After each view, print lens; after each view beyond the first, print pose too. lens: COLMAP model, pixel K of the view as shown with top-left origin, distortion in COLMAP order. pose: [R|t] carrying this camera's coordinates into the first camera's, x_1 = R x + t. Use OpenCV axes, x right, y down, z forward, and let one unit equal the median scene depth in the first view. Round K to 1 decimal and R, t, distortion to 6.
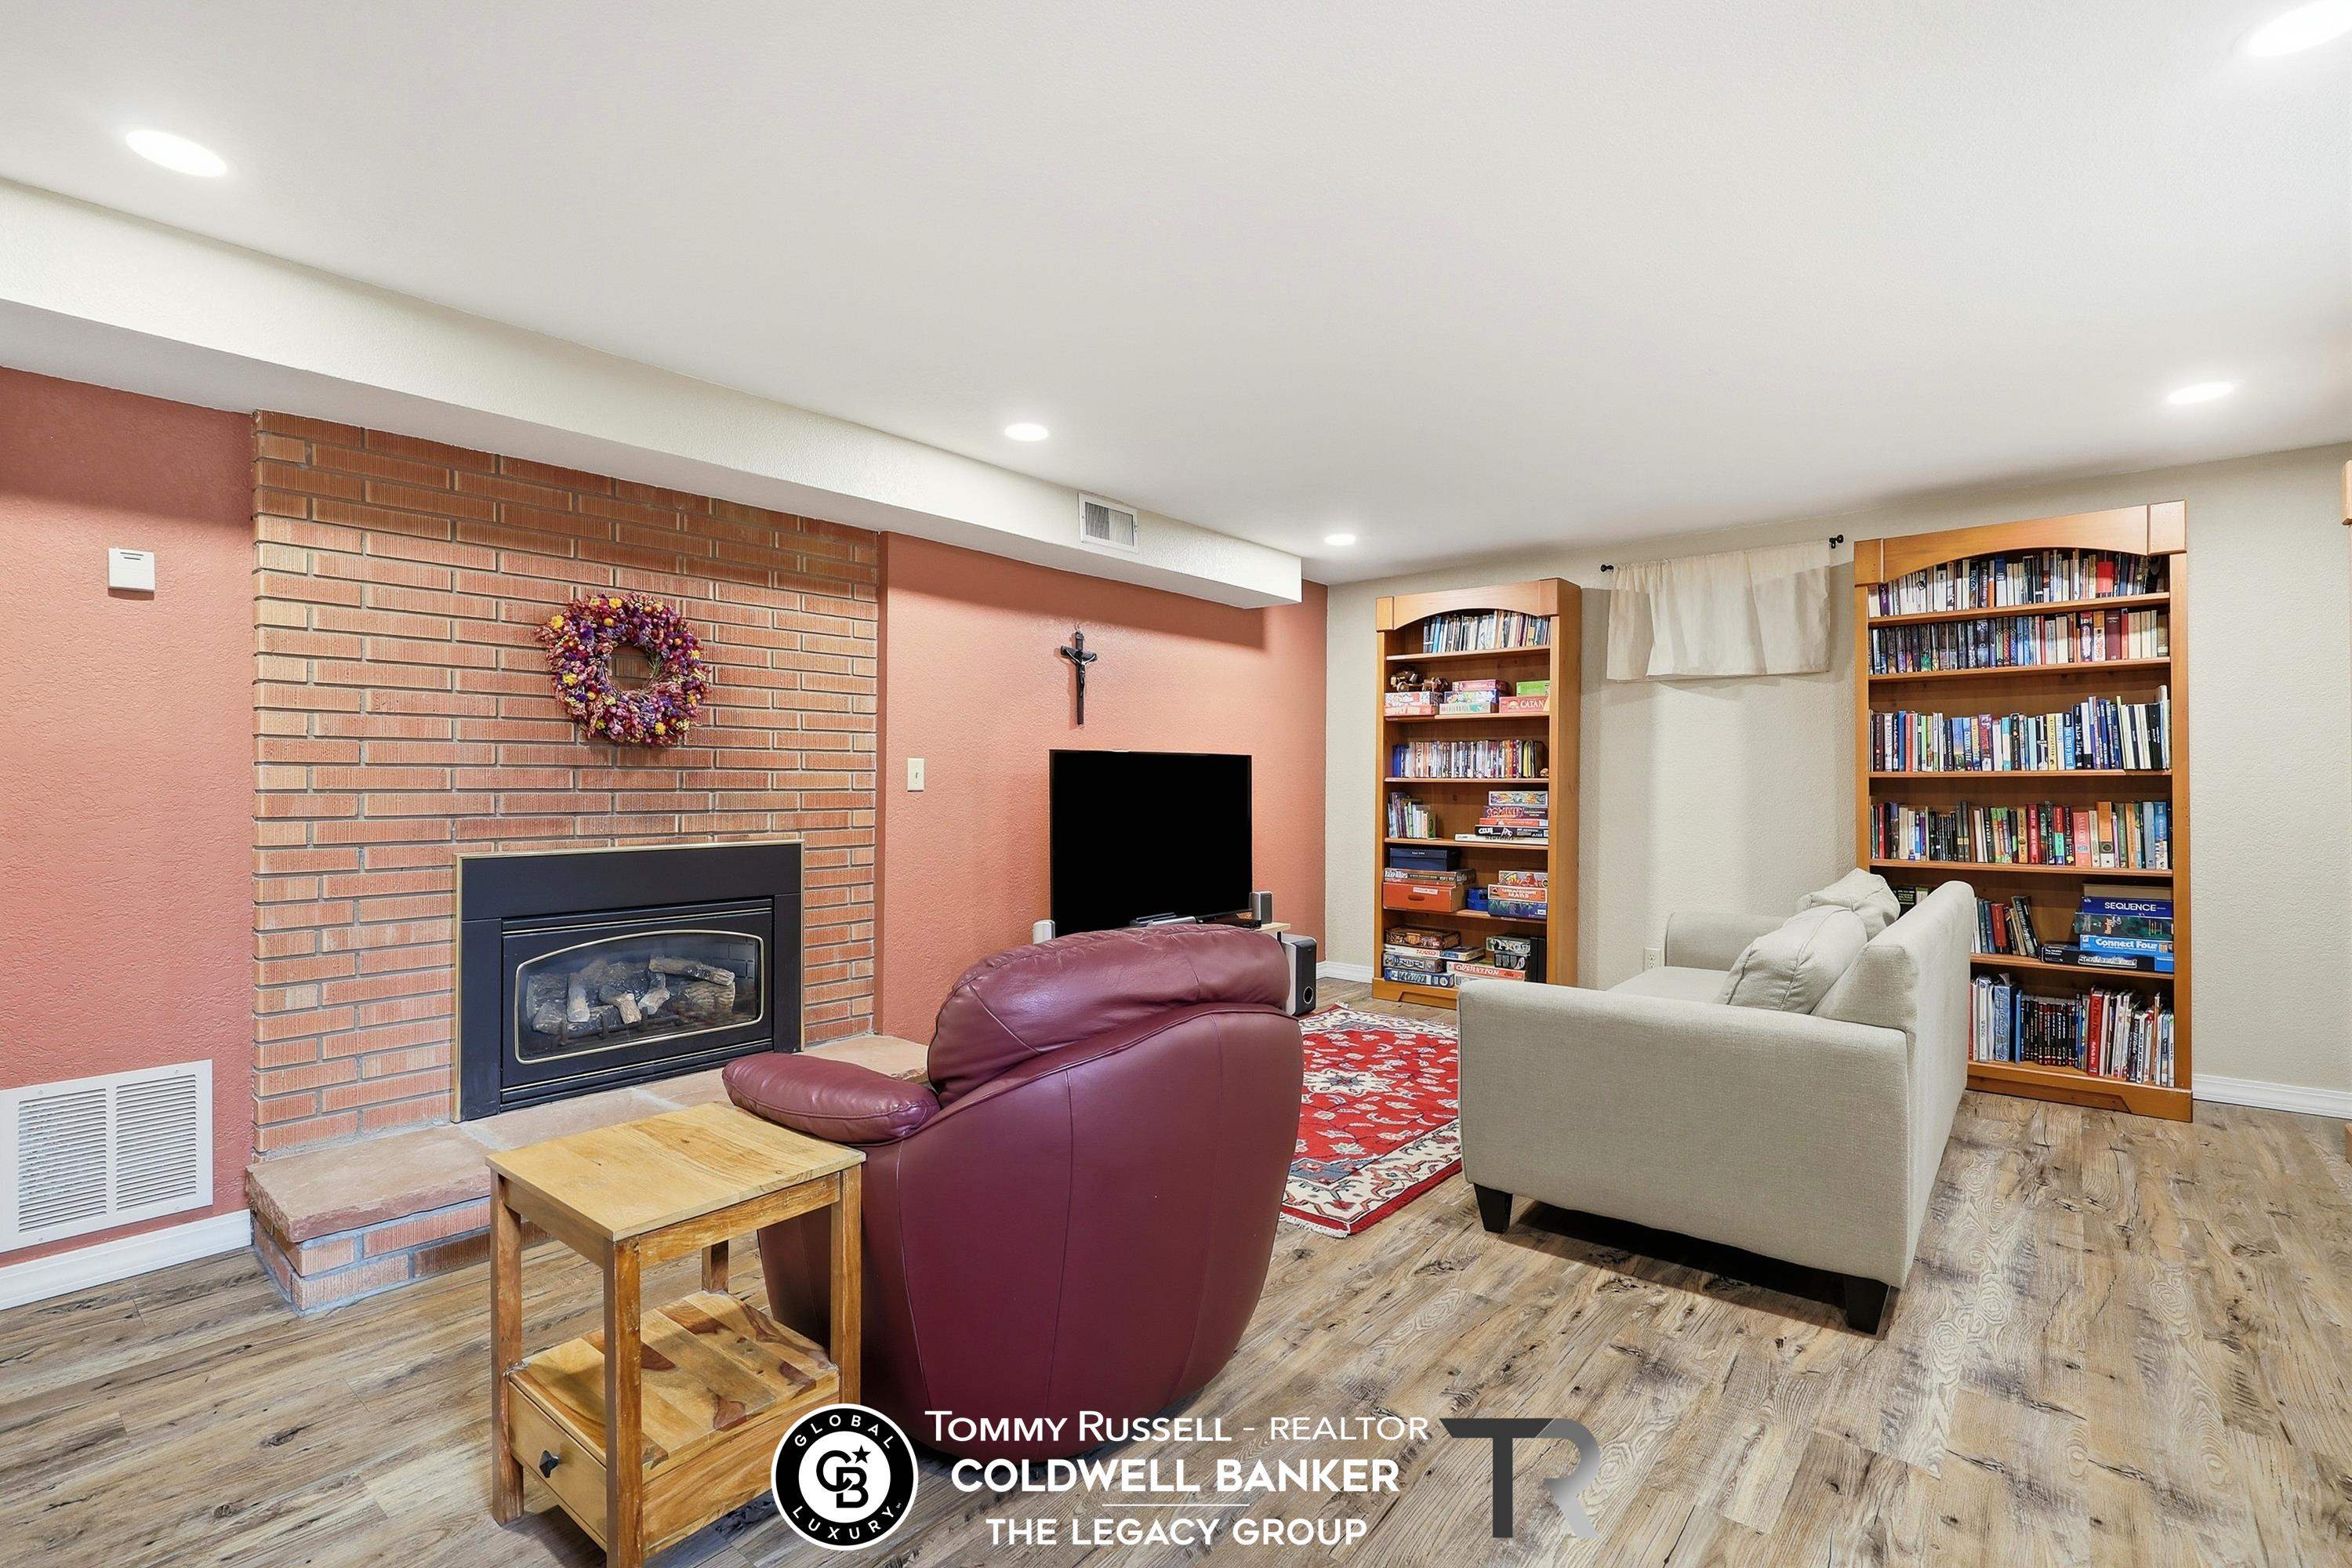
lens RADIAL K [[1070.0, 0, 1174.1], [0, 1070.0, 779.8], [0, 0, 1]] dist [0.002516, -0.000116]
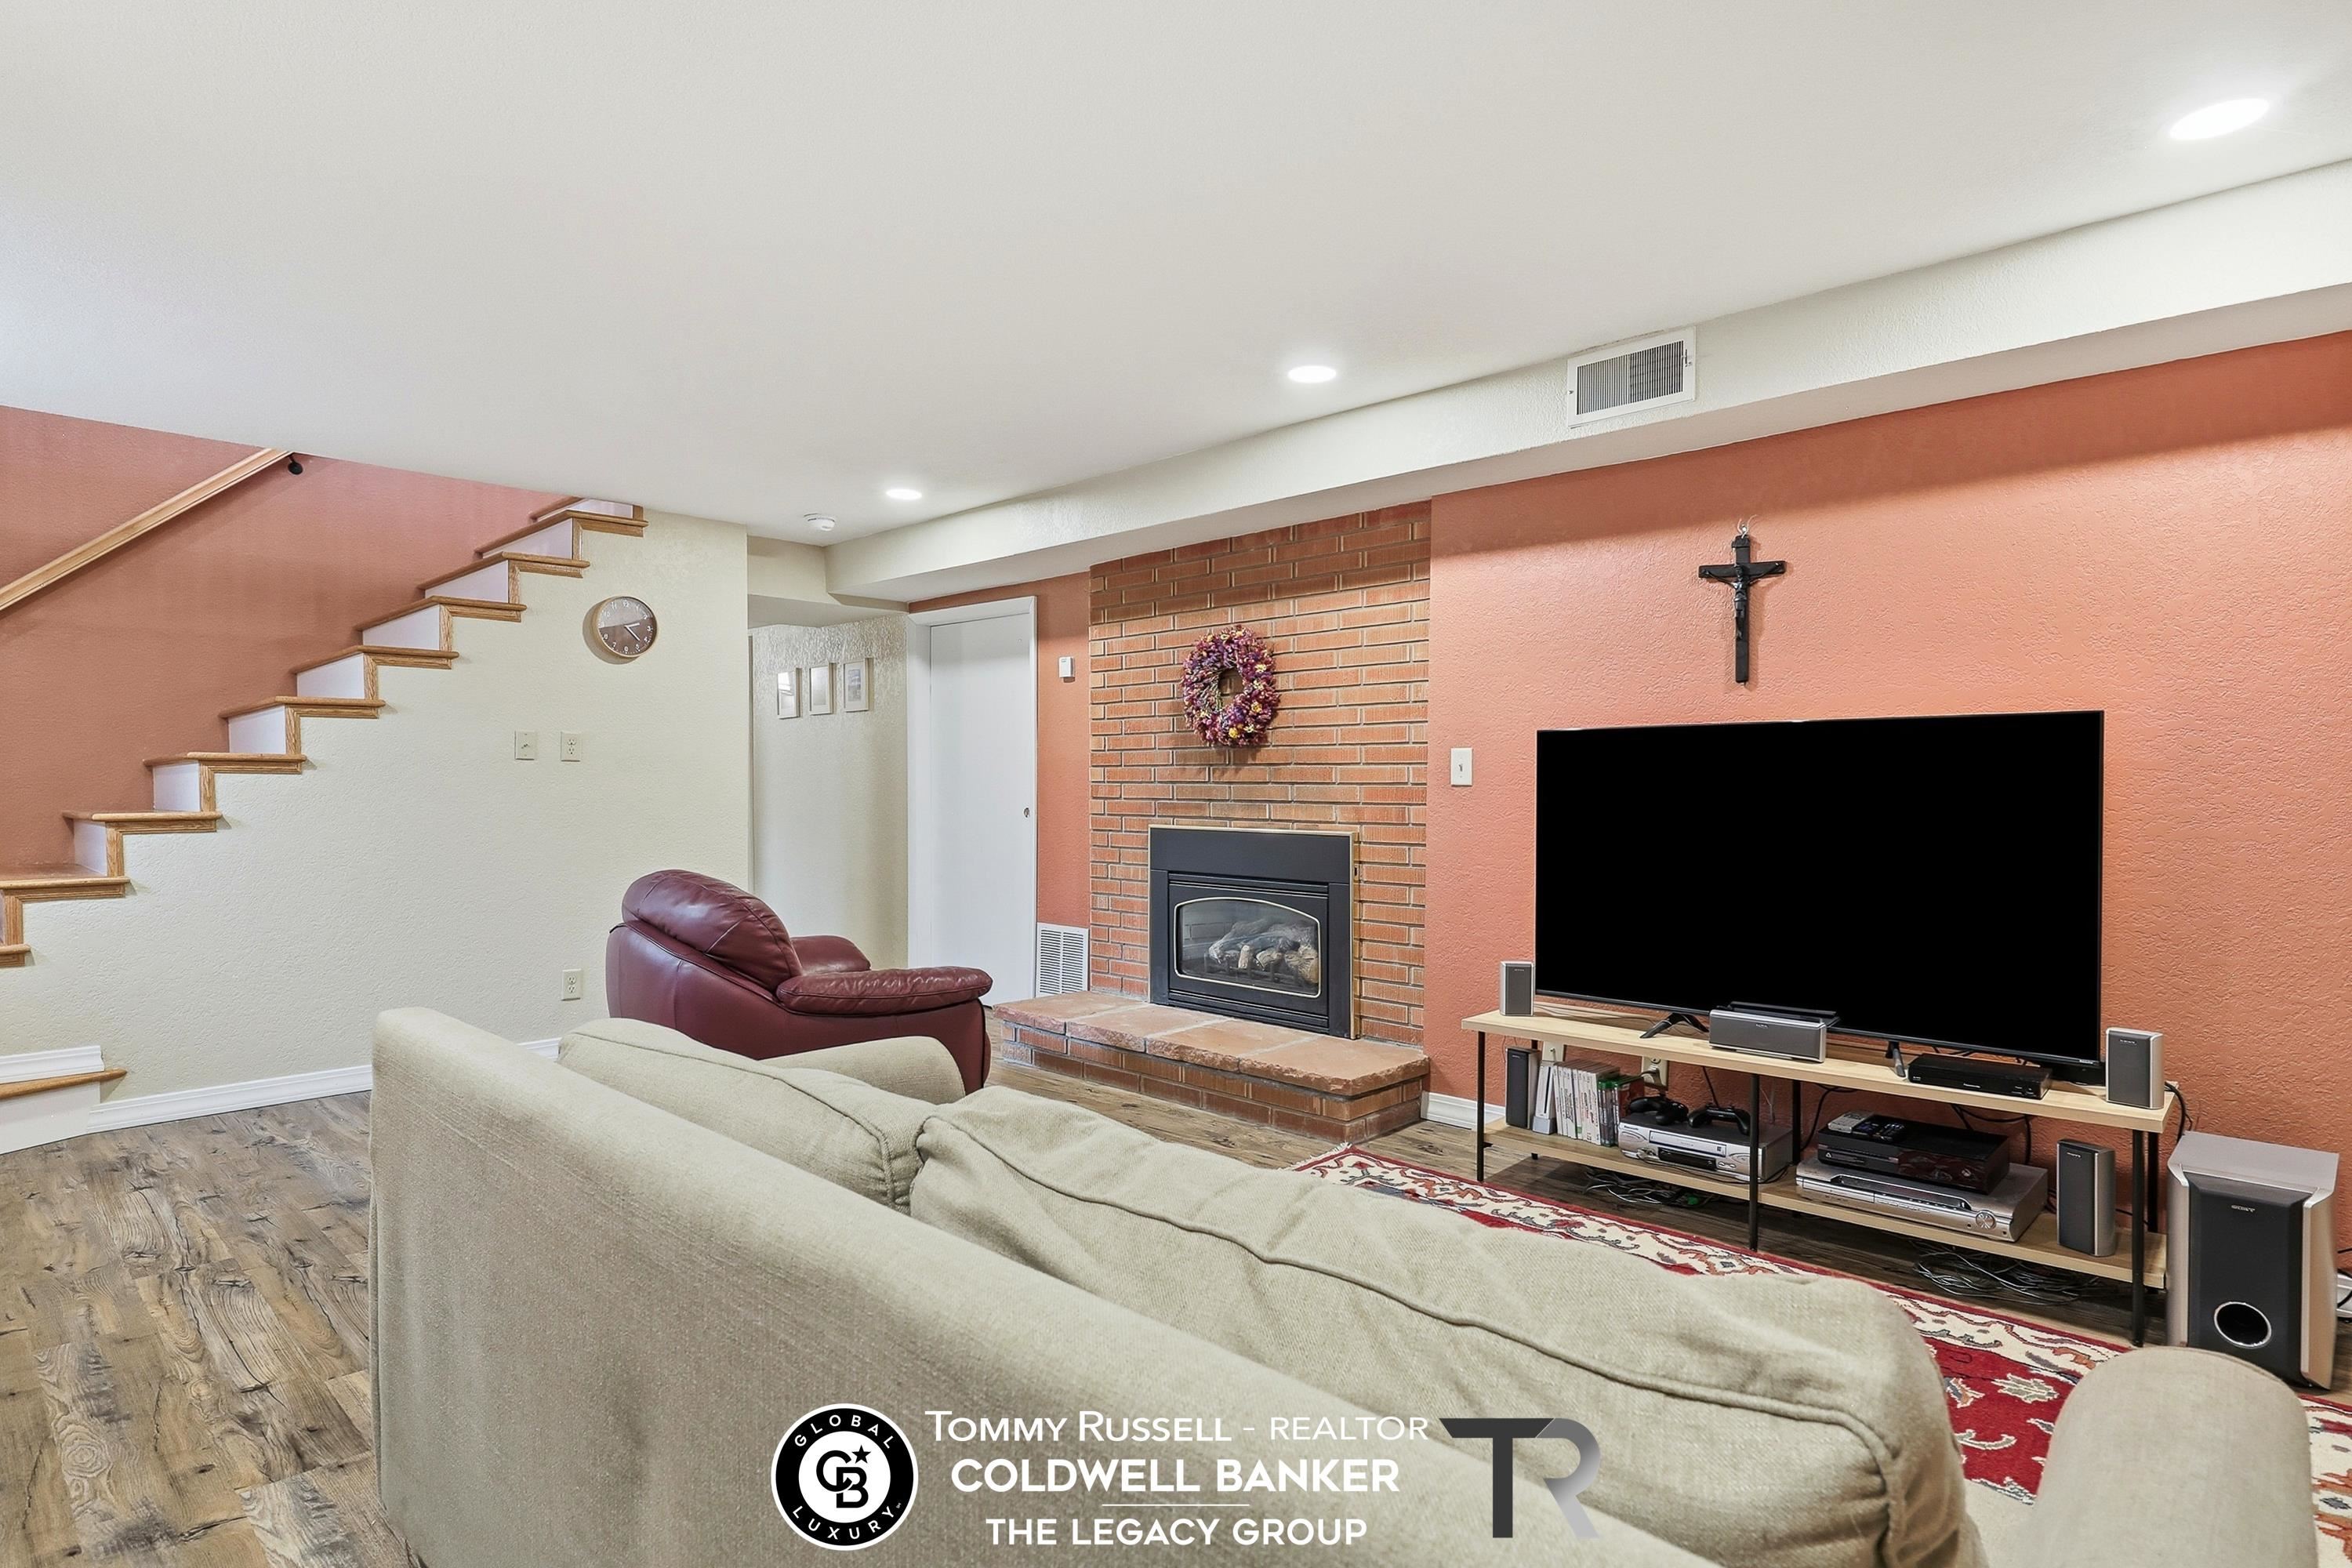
lens RADIAL K [[1243.0, 0, 1174.0], [0, 1243.0, 792.0], [0, 0, 1]] dist [0.005753, 0.000656]
pose [[-0.074836, 0.011822, -0.997126, 0.893130], [0.003539, 0.999927, 0.011590, 0.003162], [0.997190, -0.002662, -0.074872, 0.974415]]
